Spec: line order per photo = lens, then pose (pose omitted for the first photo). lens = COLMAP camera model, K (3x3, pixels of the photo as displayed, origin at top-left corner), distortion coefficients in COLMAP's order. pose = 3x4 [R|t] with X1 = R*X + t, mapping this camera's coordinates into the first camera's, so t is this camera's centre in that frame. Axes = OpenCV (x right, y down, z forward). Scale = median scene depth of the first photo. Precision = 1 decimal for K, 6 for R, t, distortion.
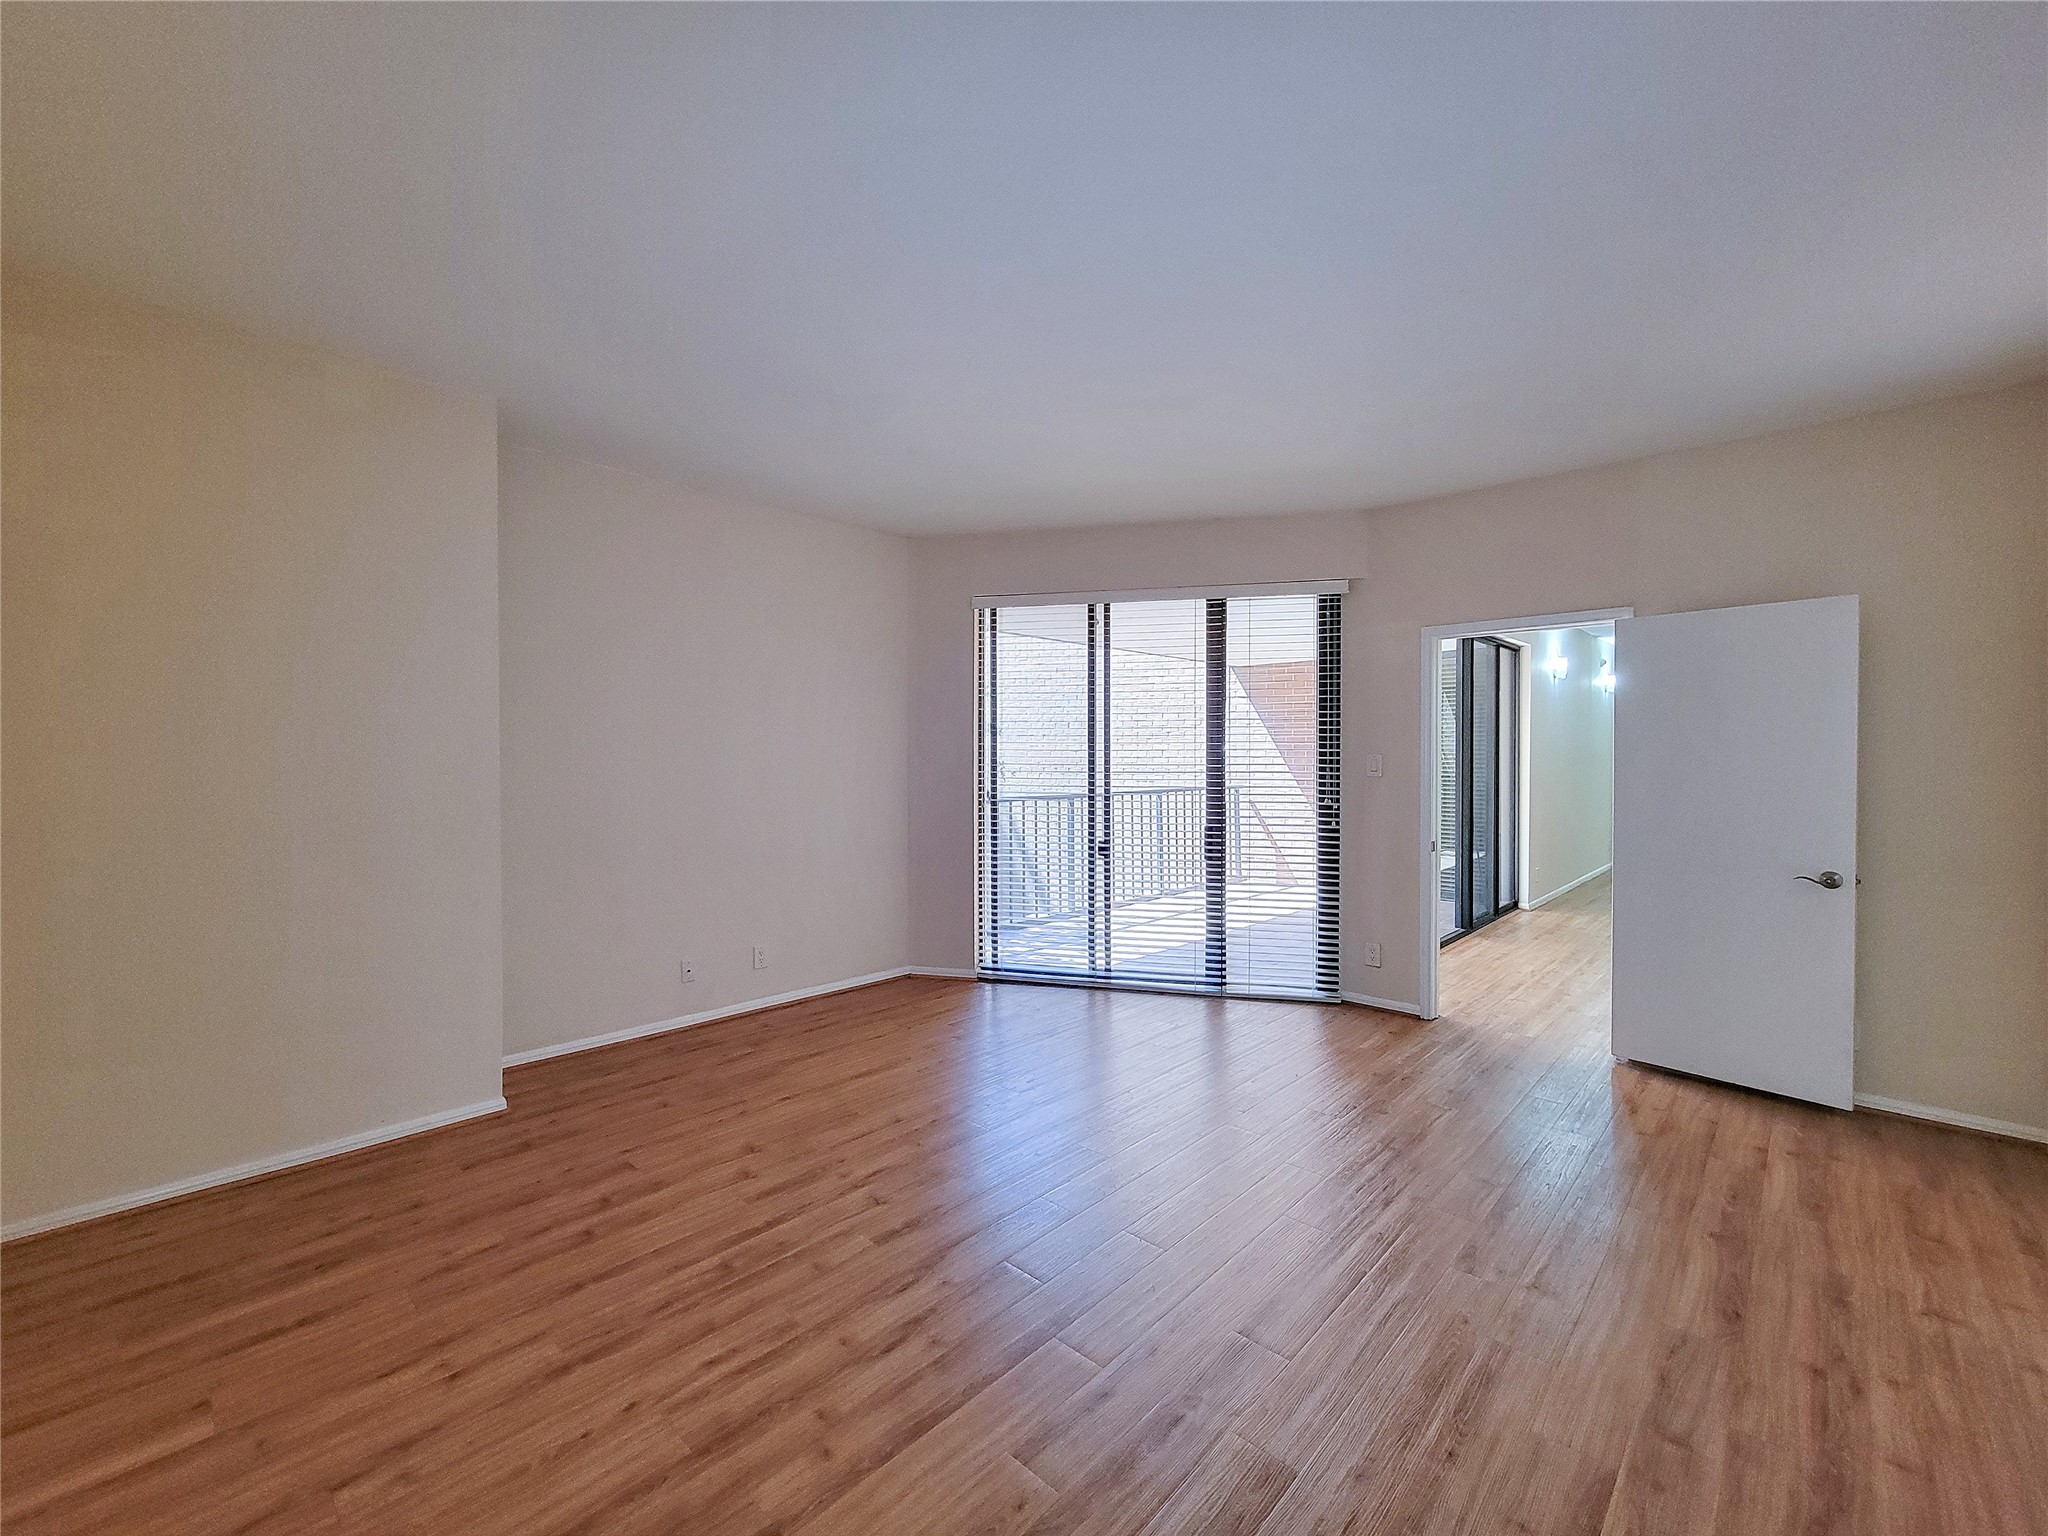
lens RADIAL K [[845.7, 0, 1024.0], [0, 845.7, 768.0], [0, 0, 1]] dist [0.001610, -0.000202]
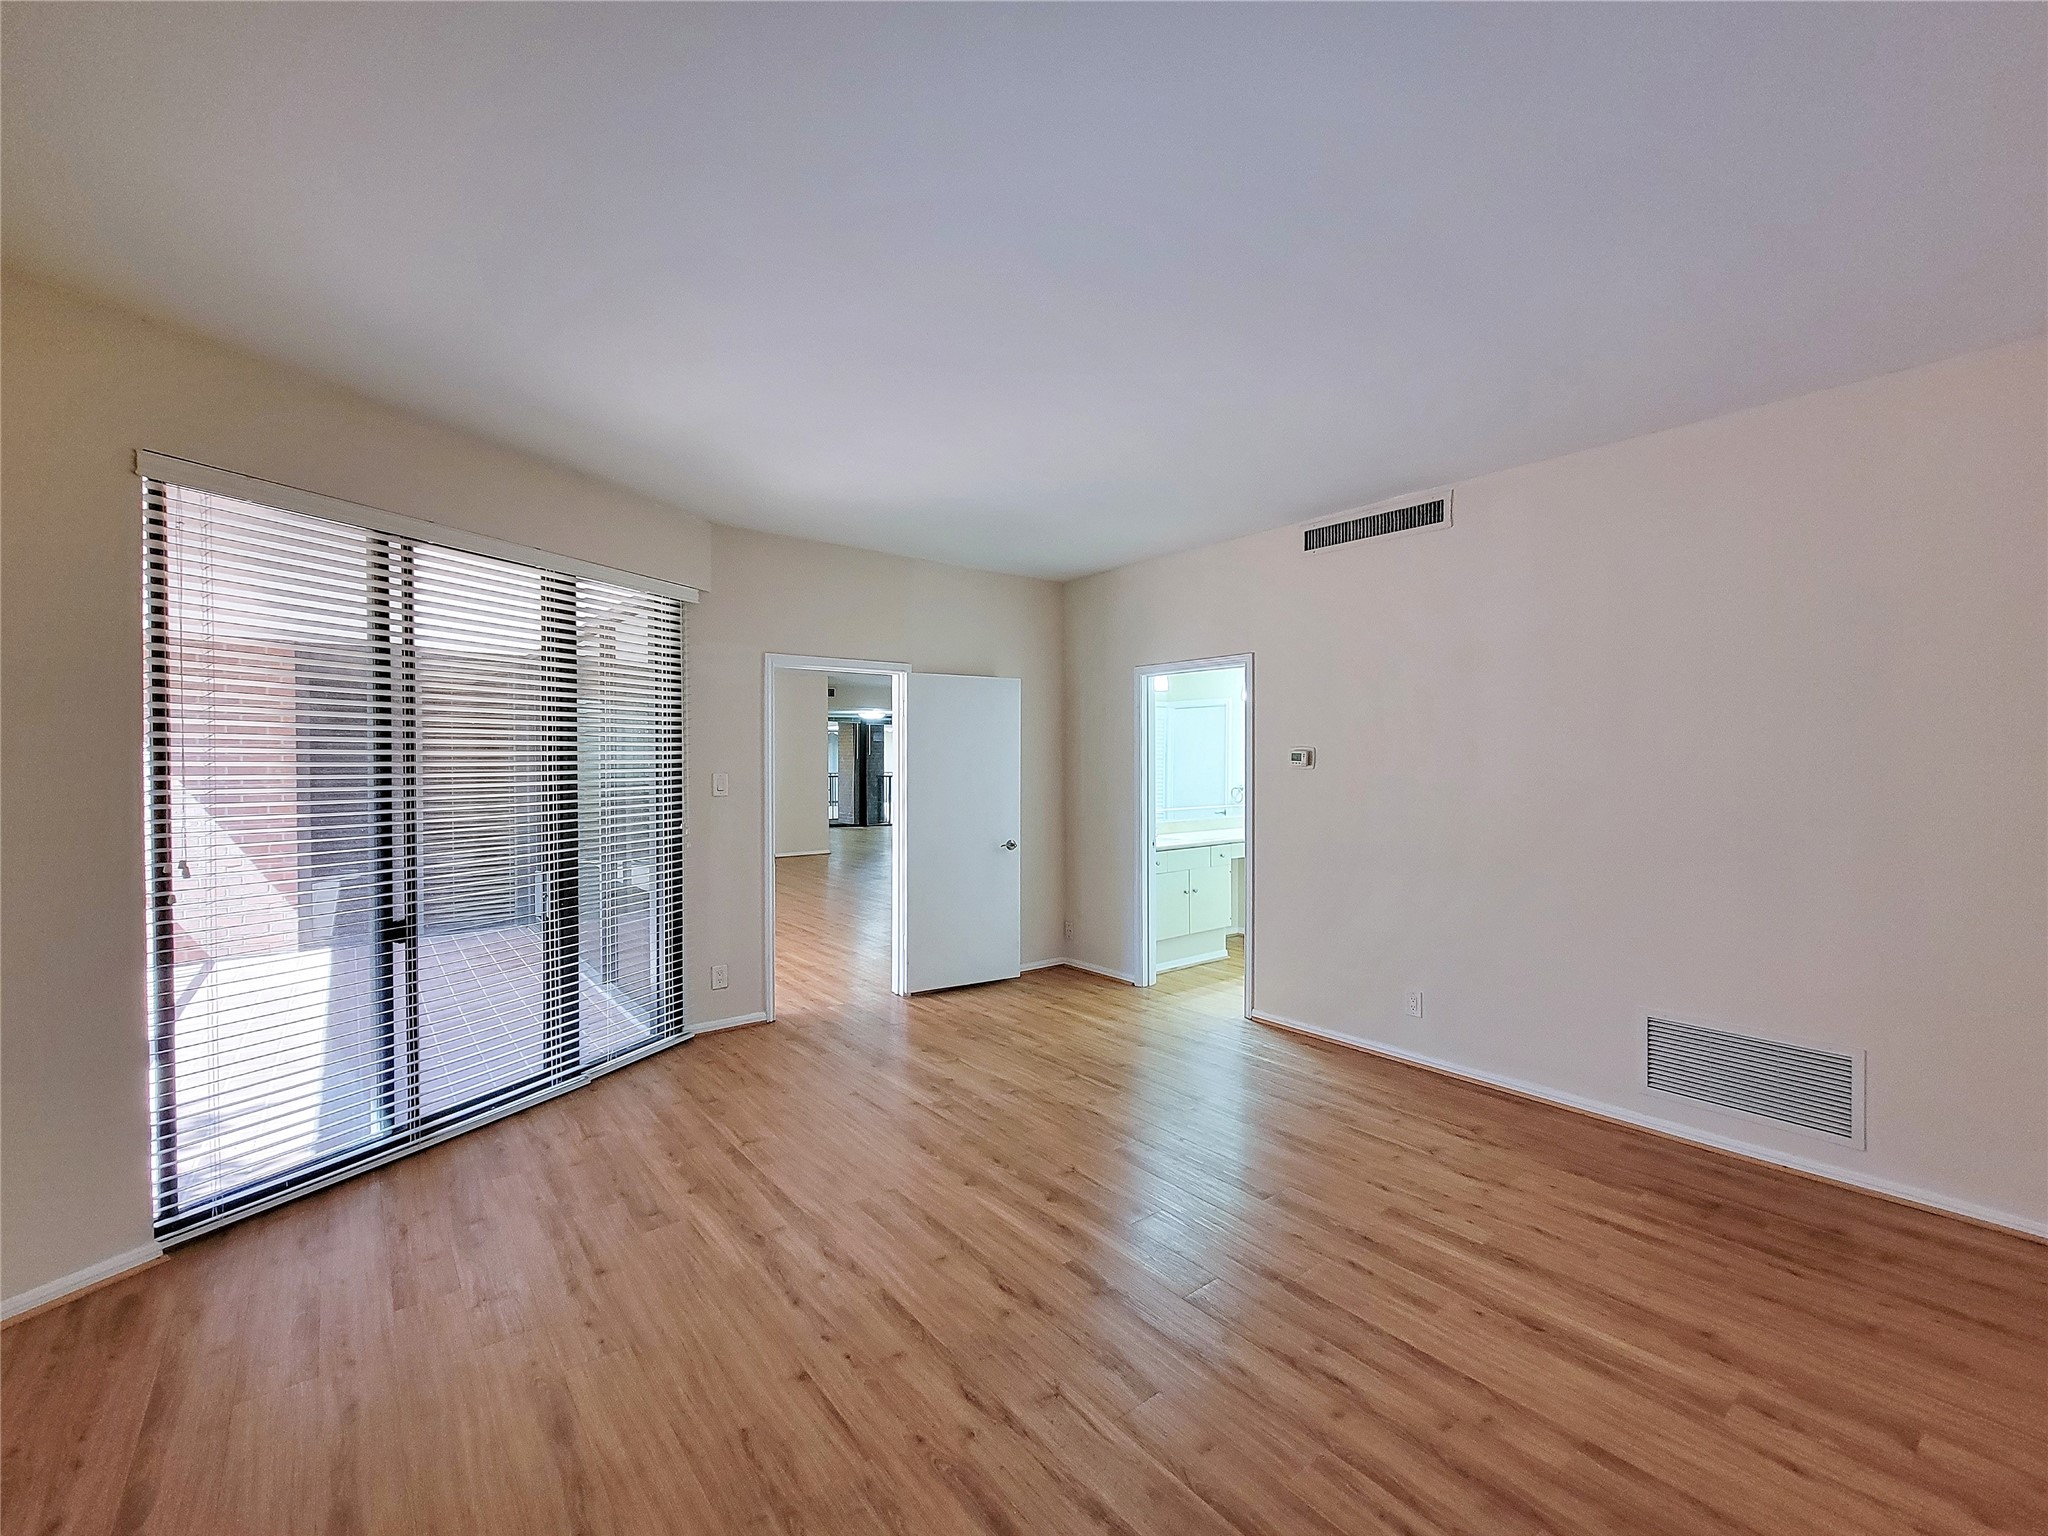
lens RADIAL K [[845.7, 0, 1024.0], [0, 845.7, 768.0], [0, 0, 1]] dist [0.001610, -0.000202]
pose [[0.156881, -0.008857, 0.987578, -0.708301], [0.020173, 0.999780, 0.005762, -0.029532], [-0.987411, 0.019019, 0.157025, 0.706334]]
